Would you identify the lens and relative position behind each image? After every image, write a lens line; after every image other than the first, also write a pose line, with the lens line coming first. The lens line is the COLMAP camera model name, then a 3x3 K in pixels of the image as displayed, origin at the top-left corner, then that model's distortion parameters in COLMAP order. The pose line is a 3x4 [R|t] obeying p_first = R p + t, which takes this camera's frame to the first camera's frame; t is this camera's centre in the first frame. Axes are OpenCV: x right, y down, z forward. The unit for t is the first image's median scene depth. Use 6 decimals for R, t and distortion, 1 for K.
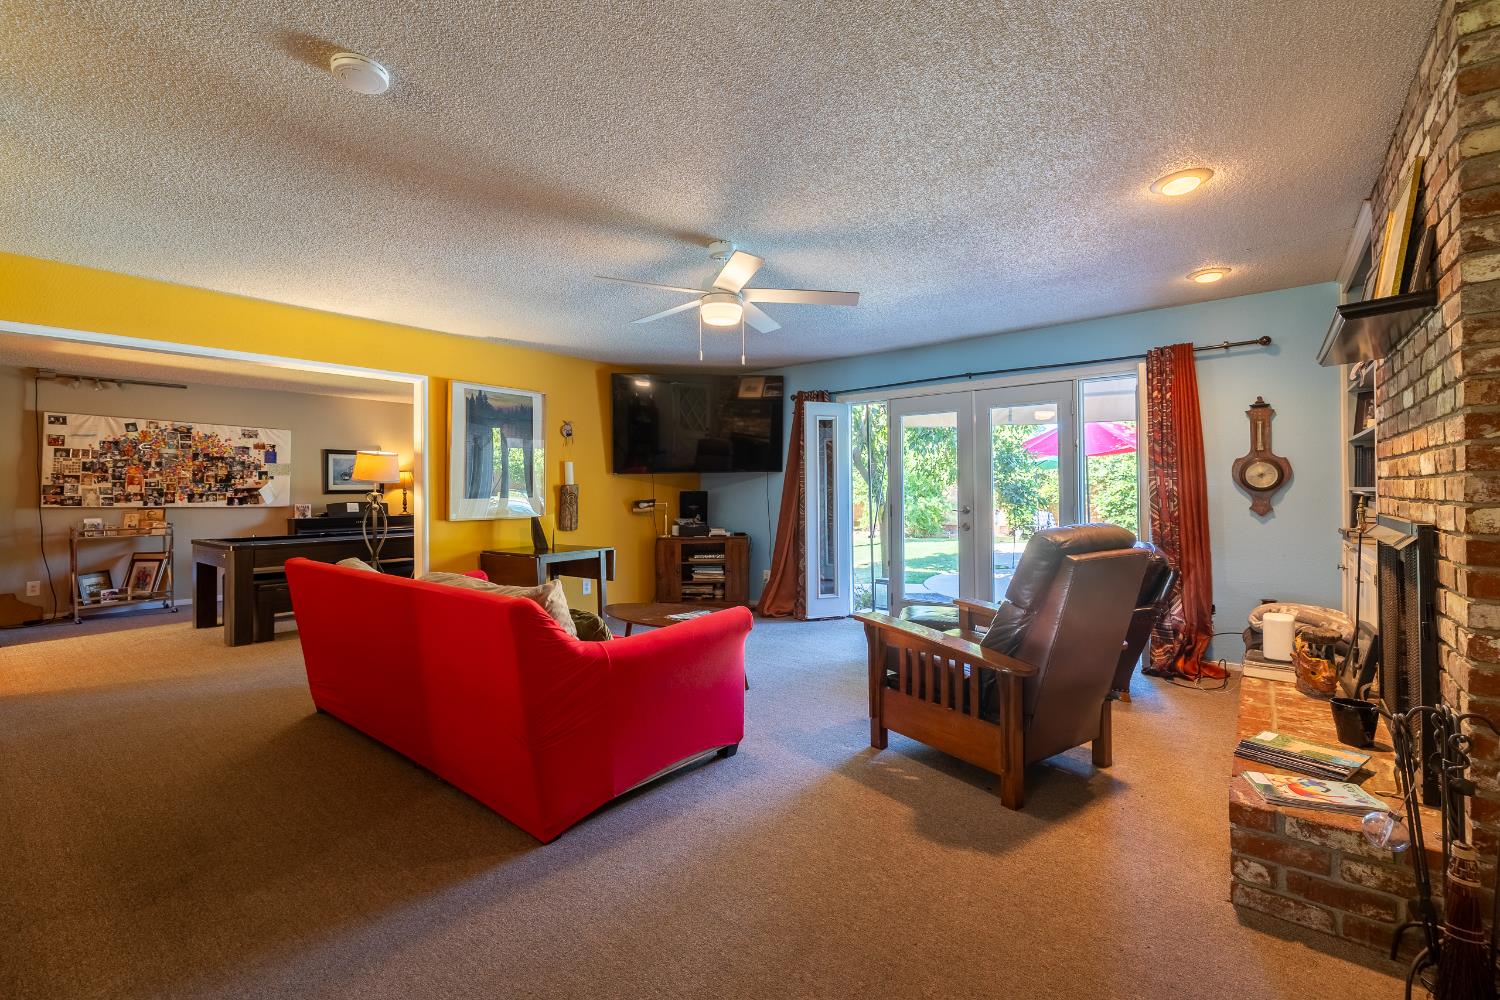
lens RADIAL K [[686.3, 0, 749.6], [0, 686.3, 487.1], [0, 0, 1]] dist [0.001167, -0.000173]
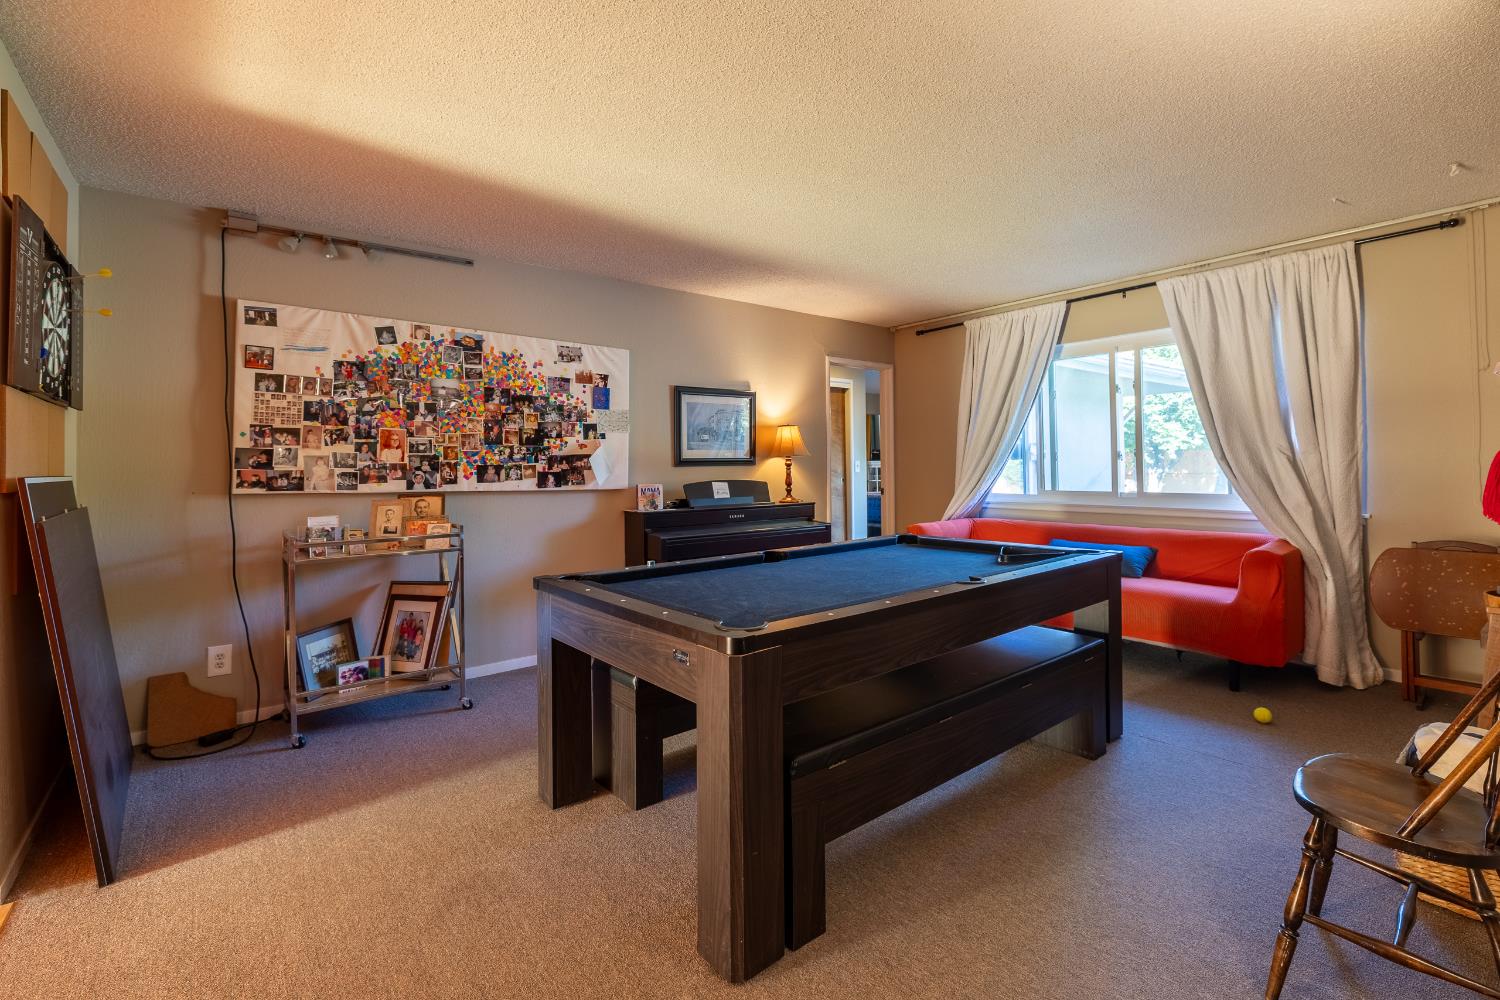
lens RADIAL K [[689.9, 0, 747.1], [0, 689.9, 460.7], [0, 0, 1]] dist [0.003776, 0.000189]
pose [[0.979598, -0.005026, -0.200903, -0.537210], [0.005055, 0.999987, -0.000371, 0.007336], [0.200902, -0.000652, 0.979611, 0.553757]]
